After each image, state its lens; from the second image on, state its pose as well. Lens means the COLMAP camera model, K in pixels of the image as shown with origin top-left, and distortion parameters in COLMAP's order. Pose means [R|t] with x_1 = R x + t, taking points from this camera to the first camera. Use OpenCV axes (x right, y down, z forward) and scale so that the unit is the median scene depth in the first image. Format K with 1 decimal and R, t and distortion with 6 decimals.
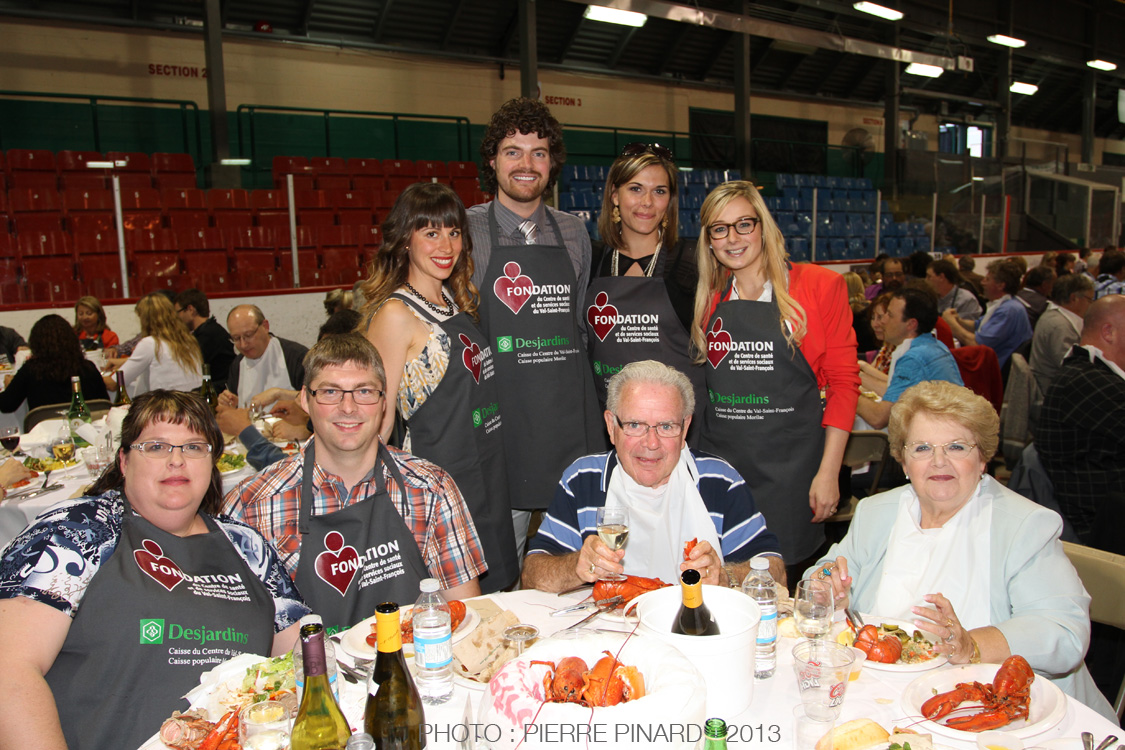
lens RADIAL K [[893.7, 0, 555.4], [0, 893.7, 373.5], [0, 0, 1]] dist [-0.088570, 0.063556]
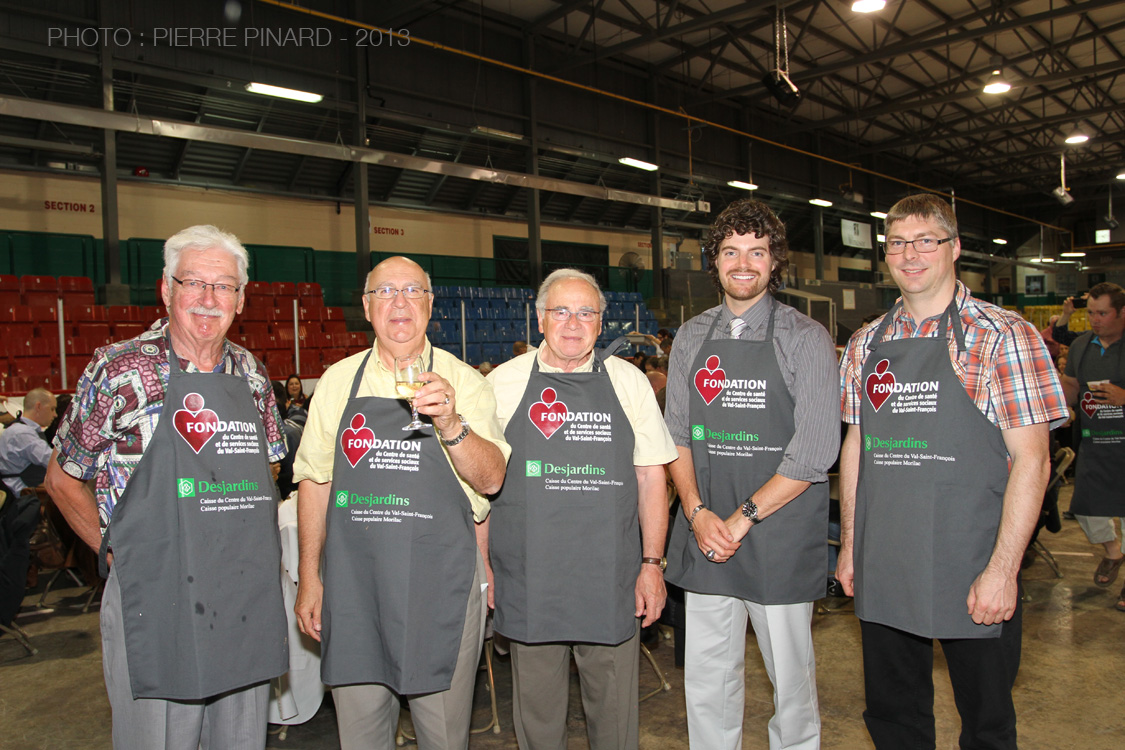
lens RADIAL K [[893.7, 0, 555.4], [0, 893.7, 373.5], [0, 0, 1]] dist [-0.088570, 0.063556]
pose [[0.979573, -0.013603, 0.200627, -0.015174], [0.036763, 0.993009, -0.112169, 0.031978], [-0.197699, 0.117253, 0.973225, -0.210934]]
